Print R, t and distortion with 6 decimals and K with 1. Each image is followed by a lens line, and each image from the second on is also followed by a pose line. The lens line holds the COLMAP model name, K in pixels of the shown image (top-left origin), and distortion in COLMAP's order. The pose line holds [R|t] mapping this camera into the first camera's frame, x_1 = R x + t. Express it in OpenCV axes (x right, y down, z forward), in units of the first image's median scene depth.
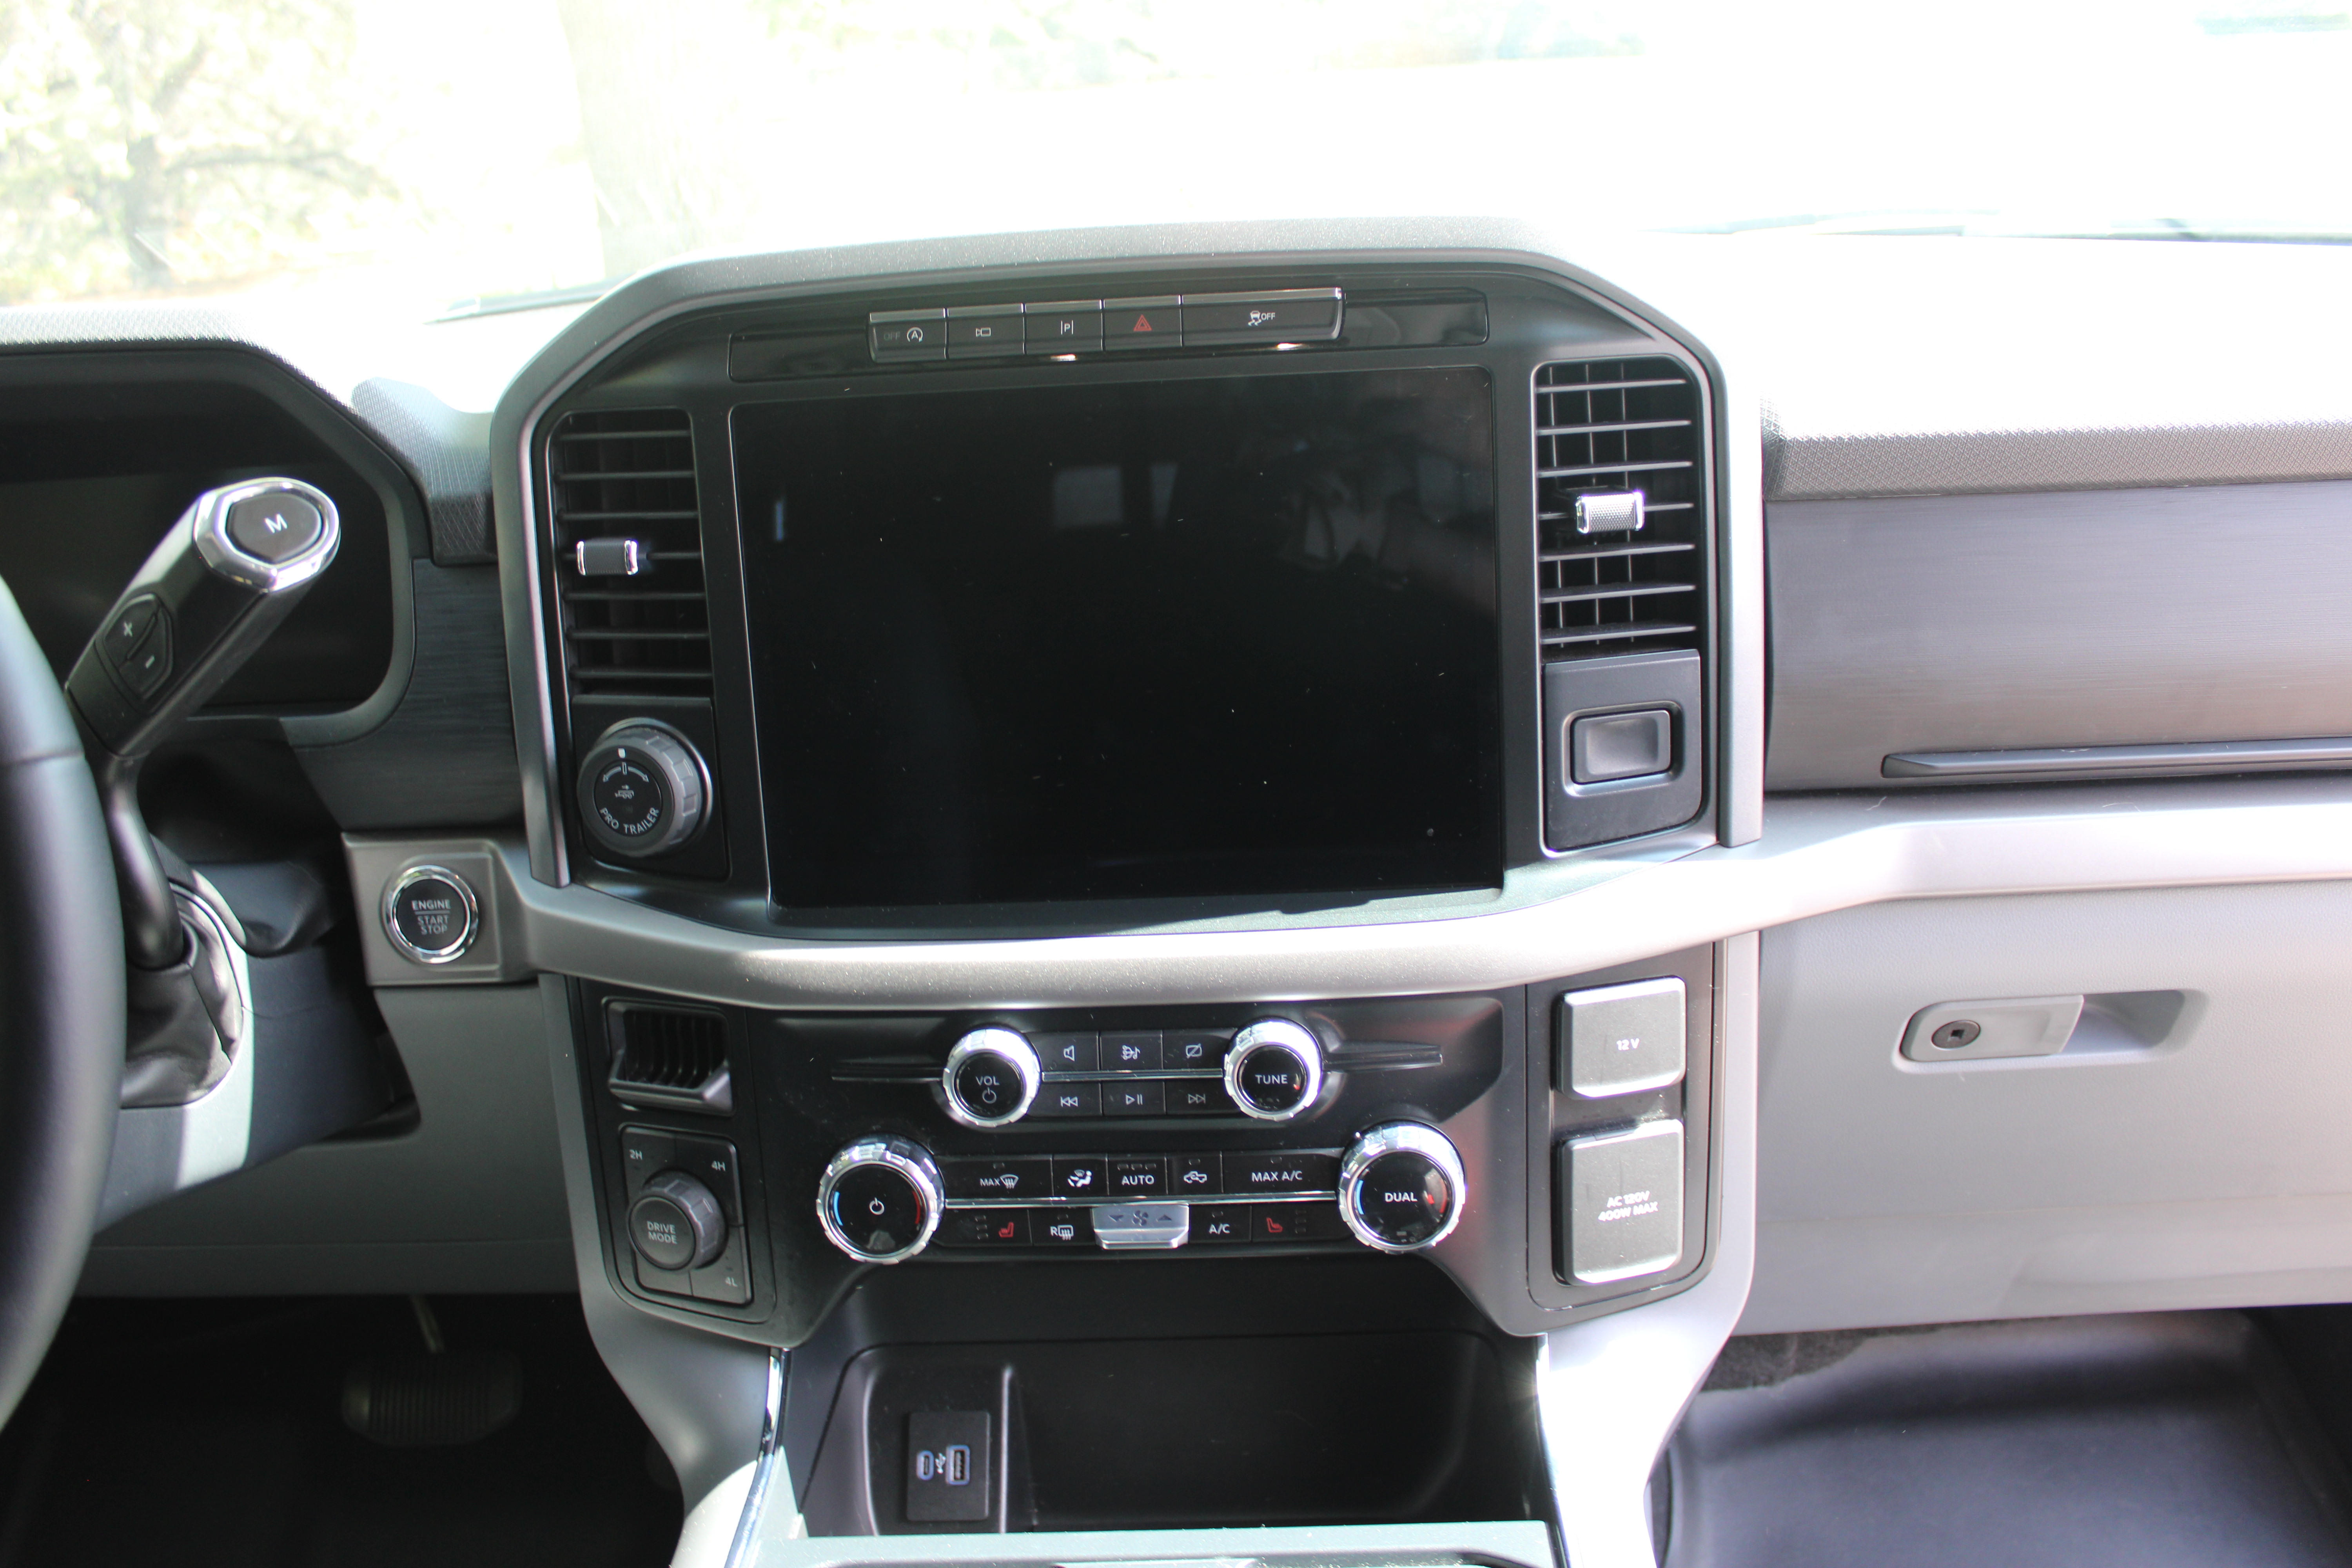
lens RADIAL K [[1972.9, 0, 1180.0], [0, 1972.9, 768.1], [0, 0, 1]] dist [-0.158687, 0.131896]
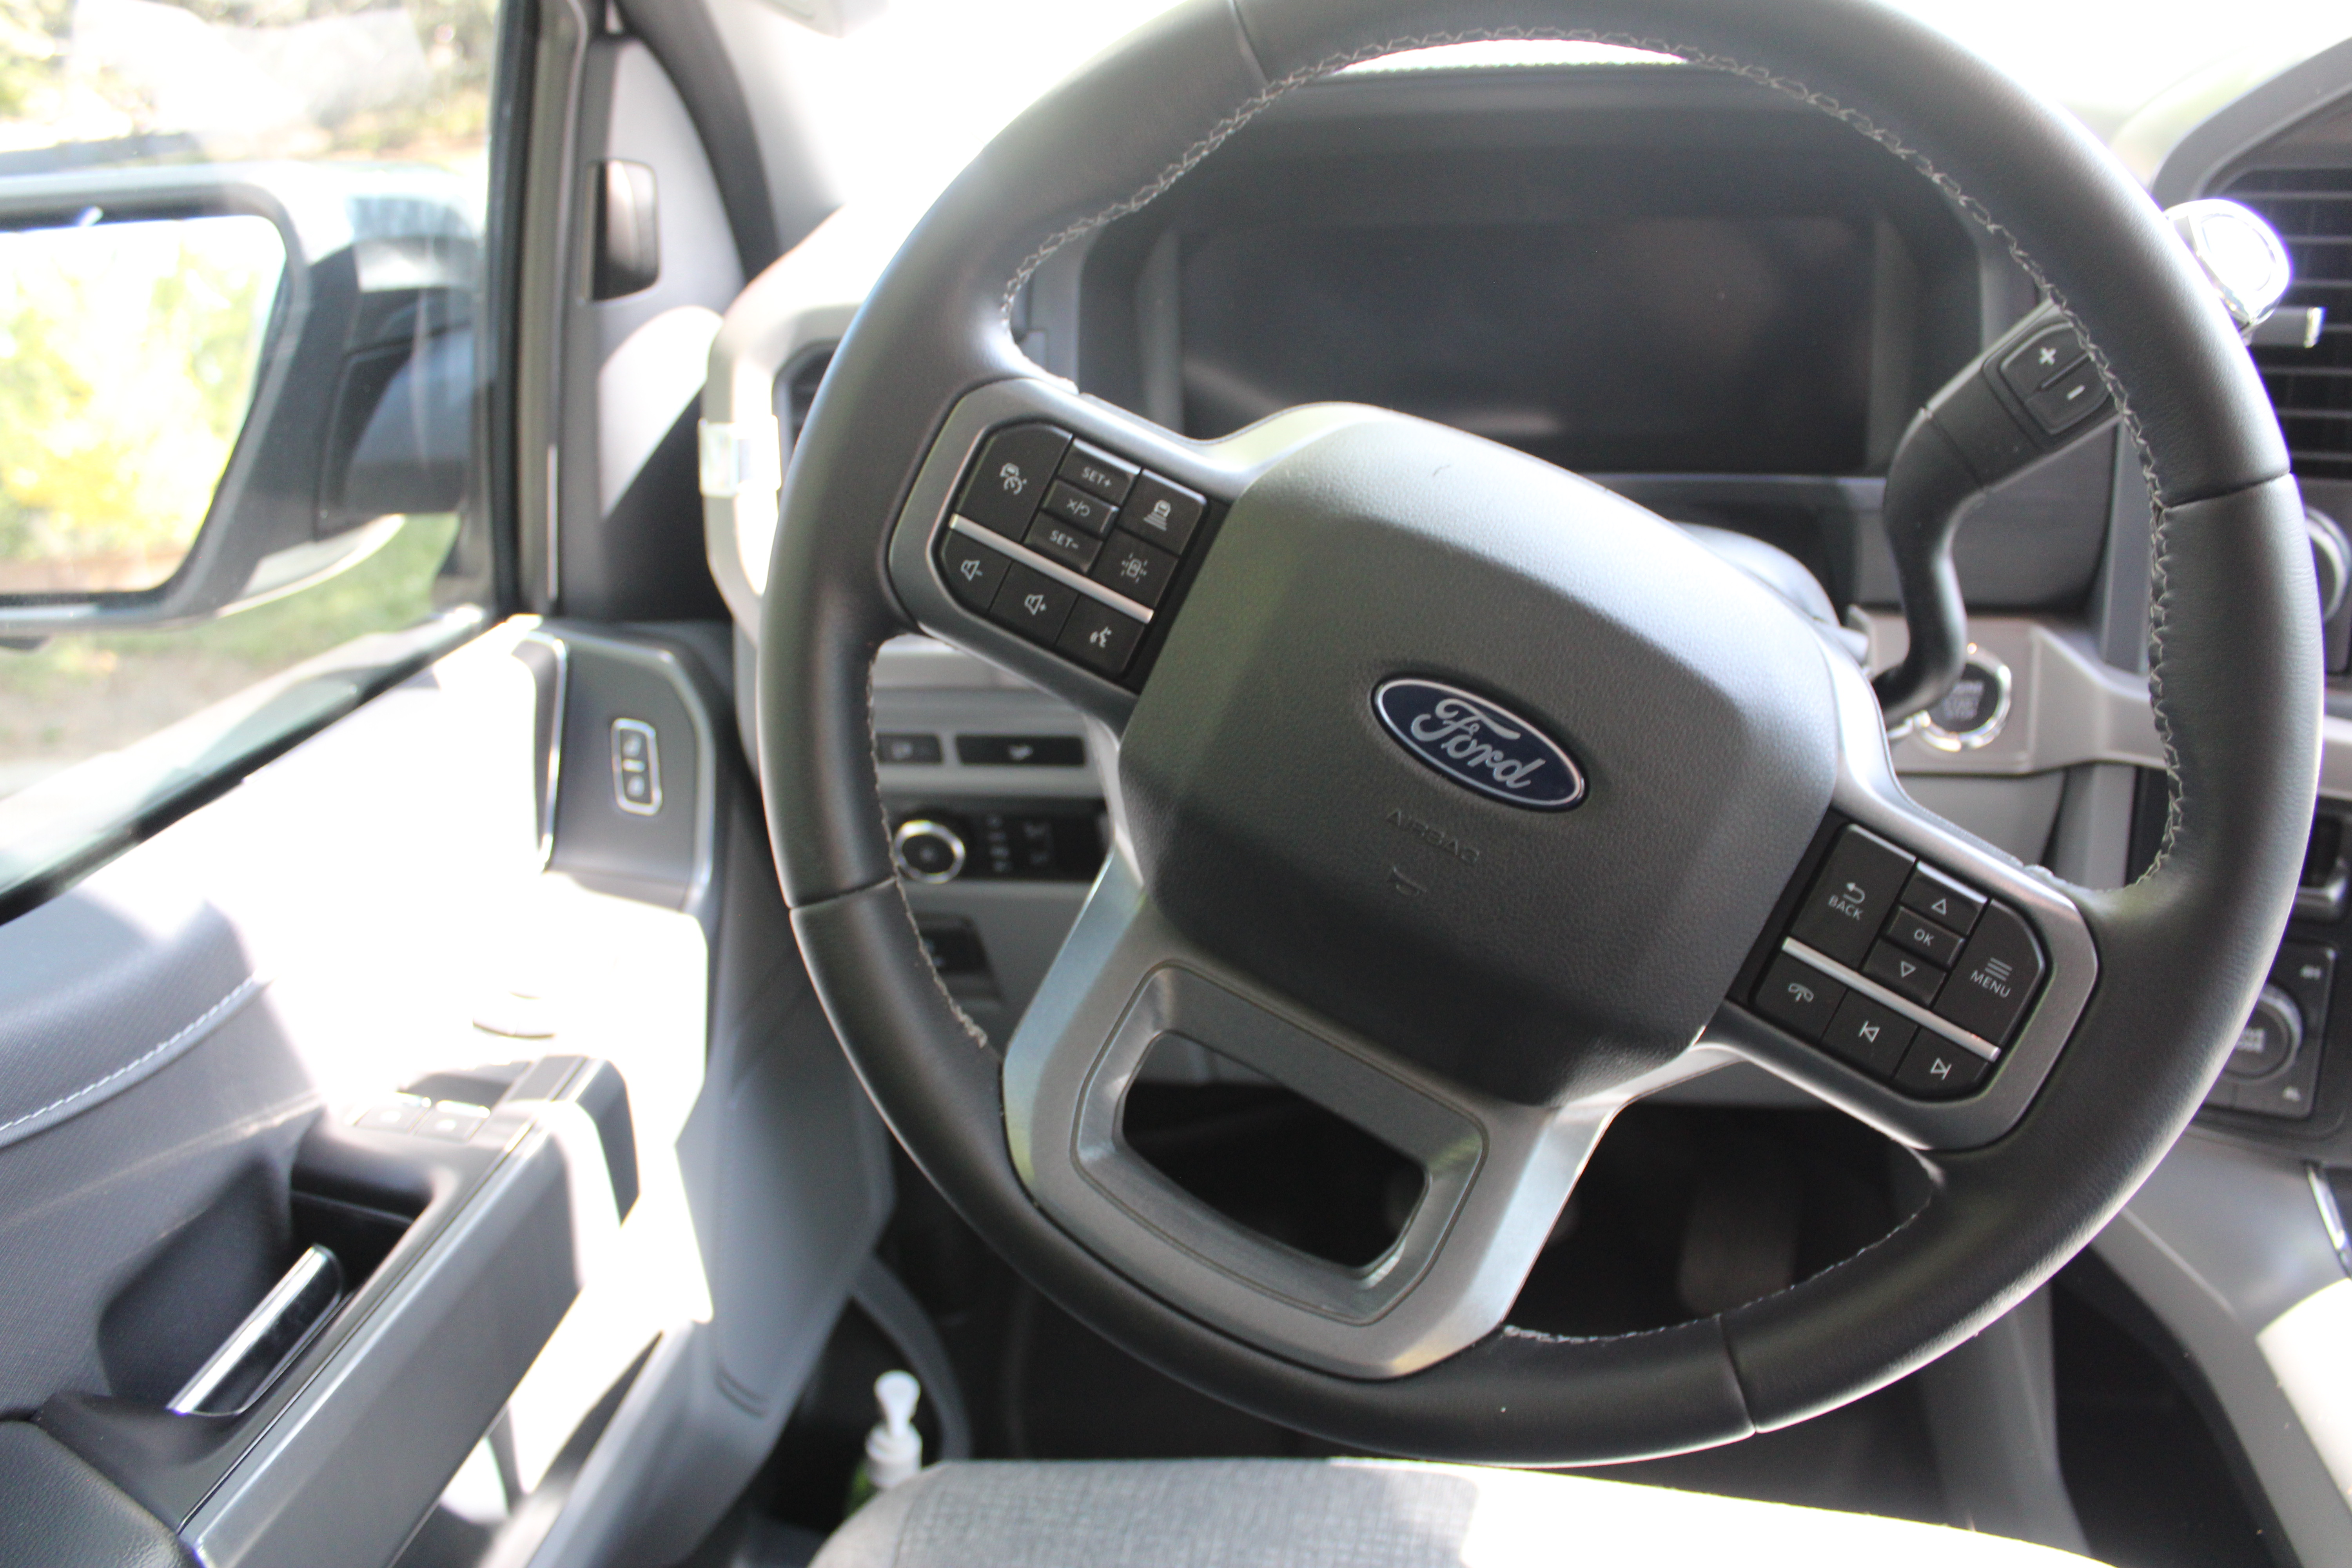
lens RADIAL K [[1972.9, 0, 1188.6], [0, 1972.9, 778.4], [0, 0, 1]] dist [-0.158687, 0.131896]
pose [[0.988103, 0.058751, -0.142127, -0.676157], [-0.049157, 0.996328, 0.070099, 0.072731], [0.145724, -0.062279, 0.987363, -0.002540]]
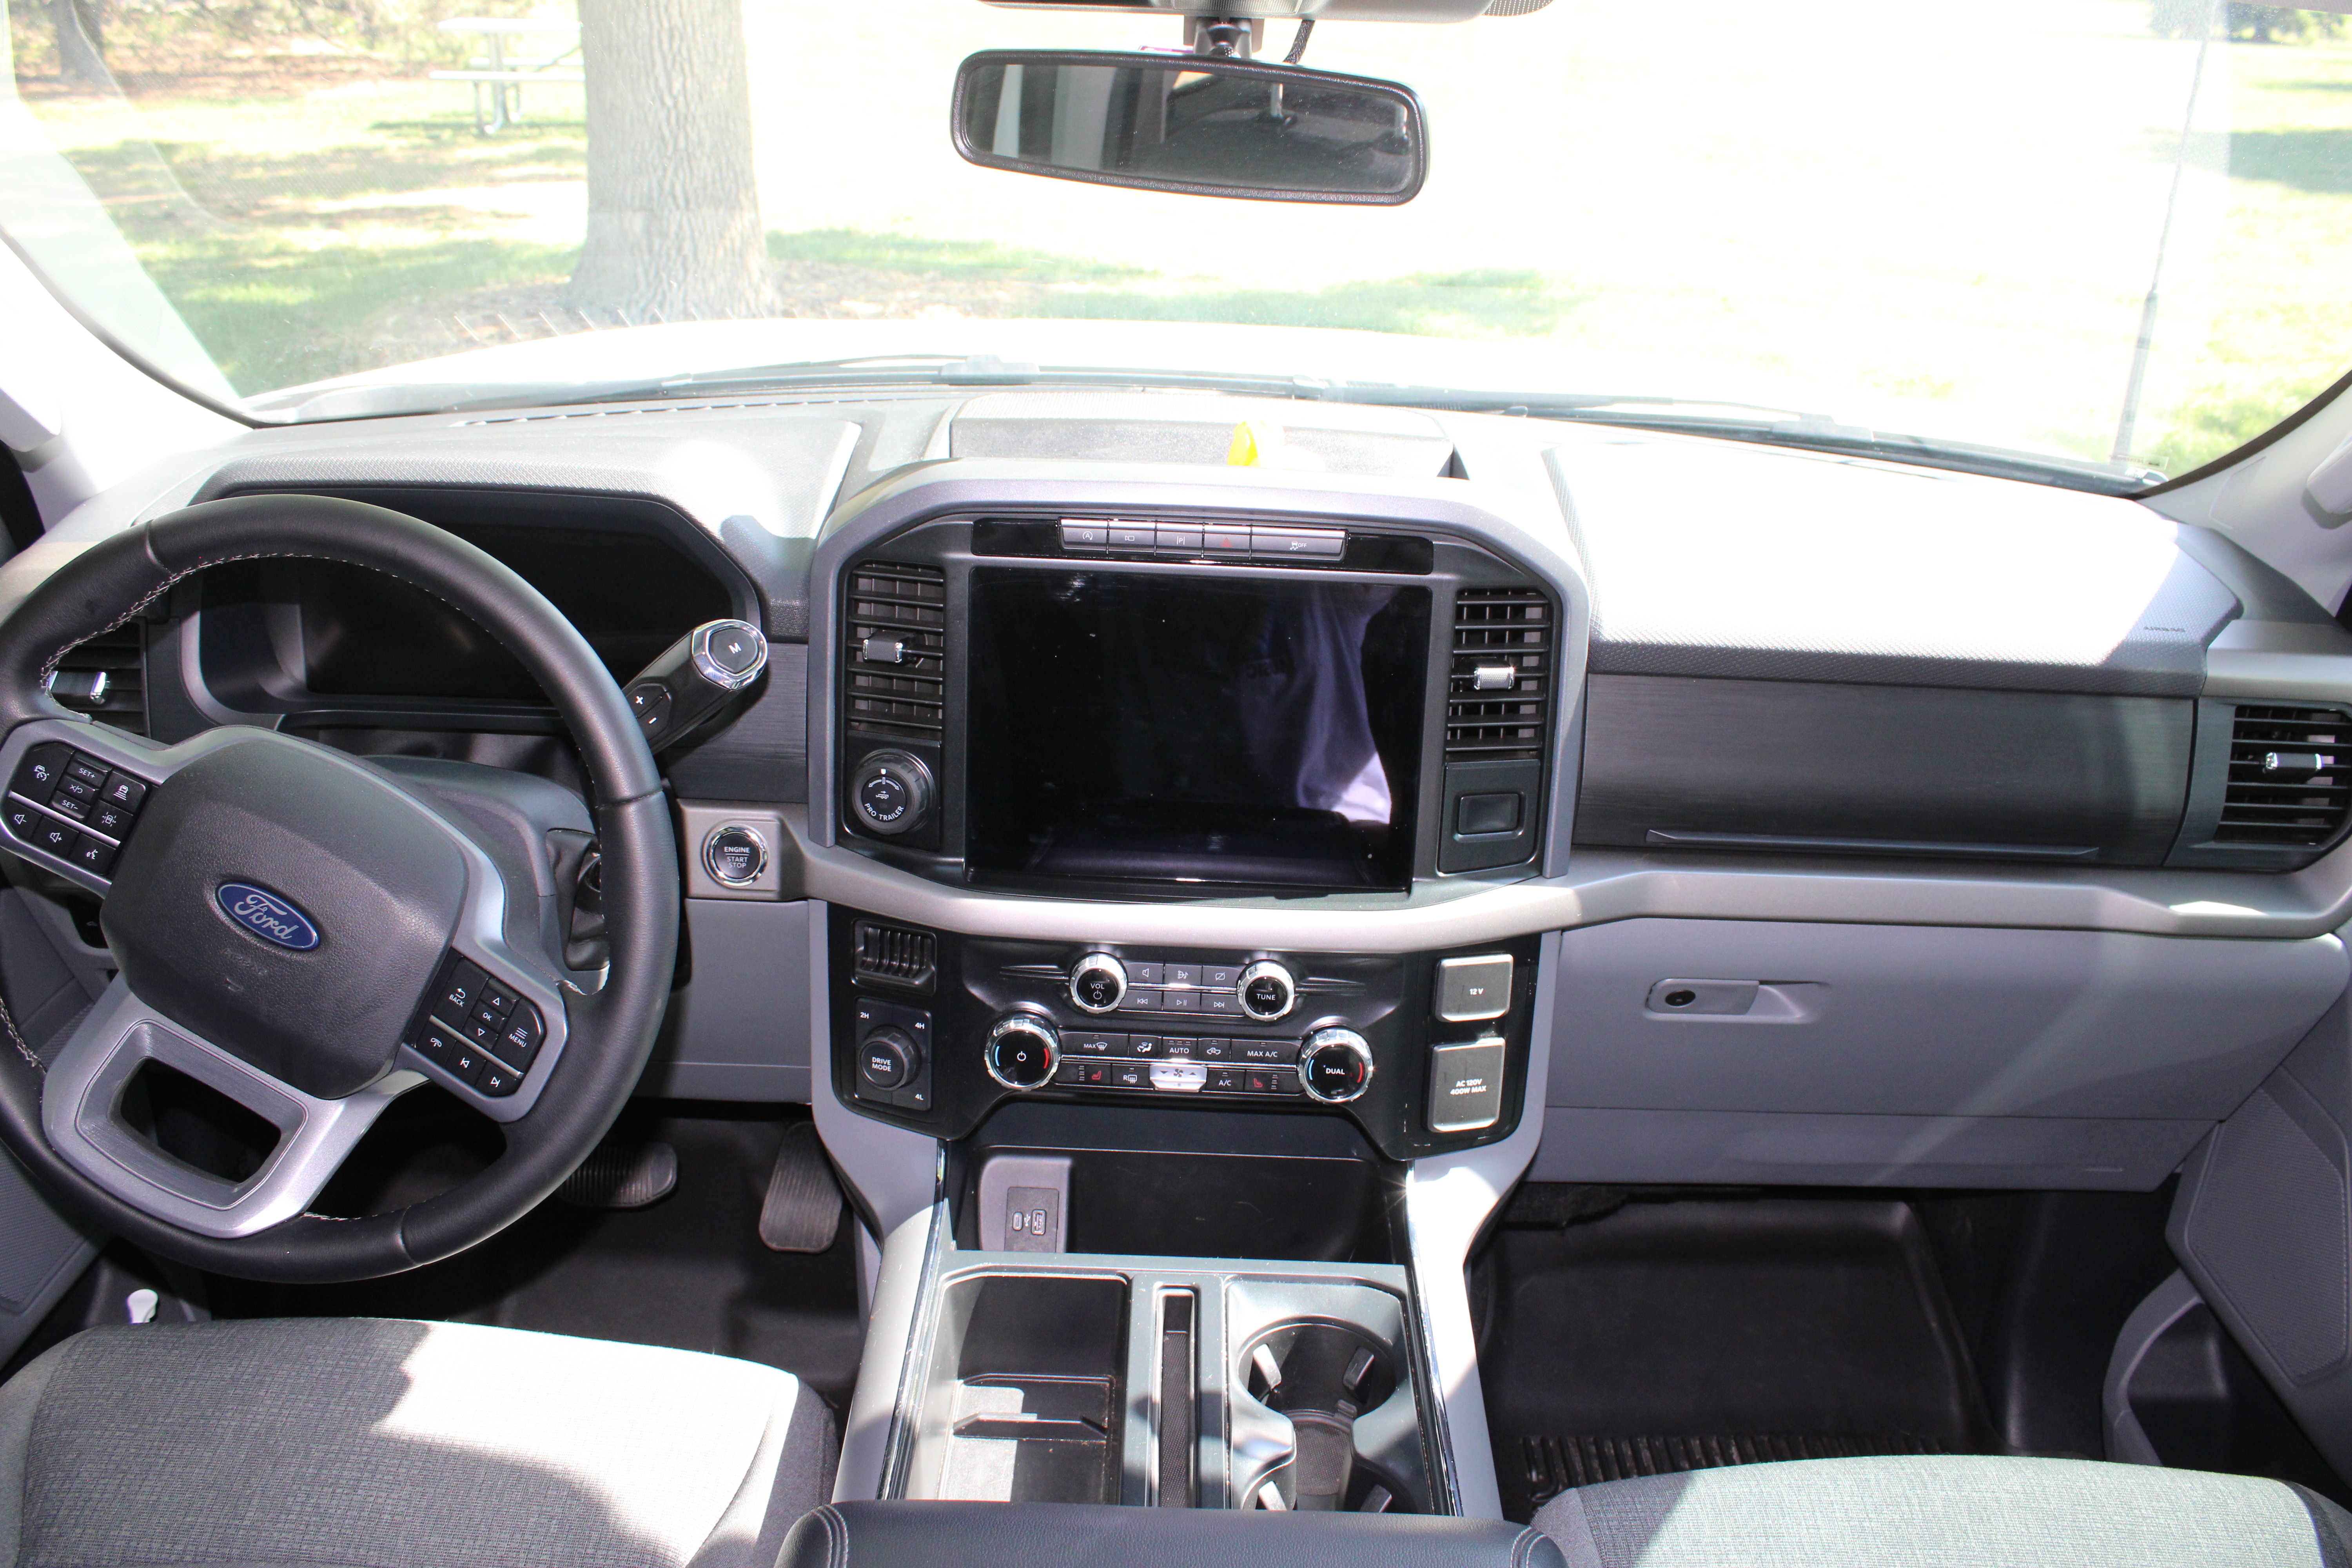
lens RADIAL K [[1972.9, 0, 1164.2], [0, 1972.9, 788.3], [0, 0, 1]] dist [-0.158687, 0.131896]
pose [[0.995825, 0.076435, 0.049898, -0.134334], [-0.079468, 0.994913, 0.061916, -0.114592], [-0.044911, -0.065623, 0.996833, -0.654245]]
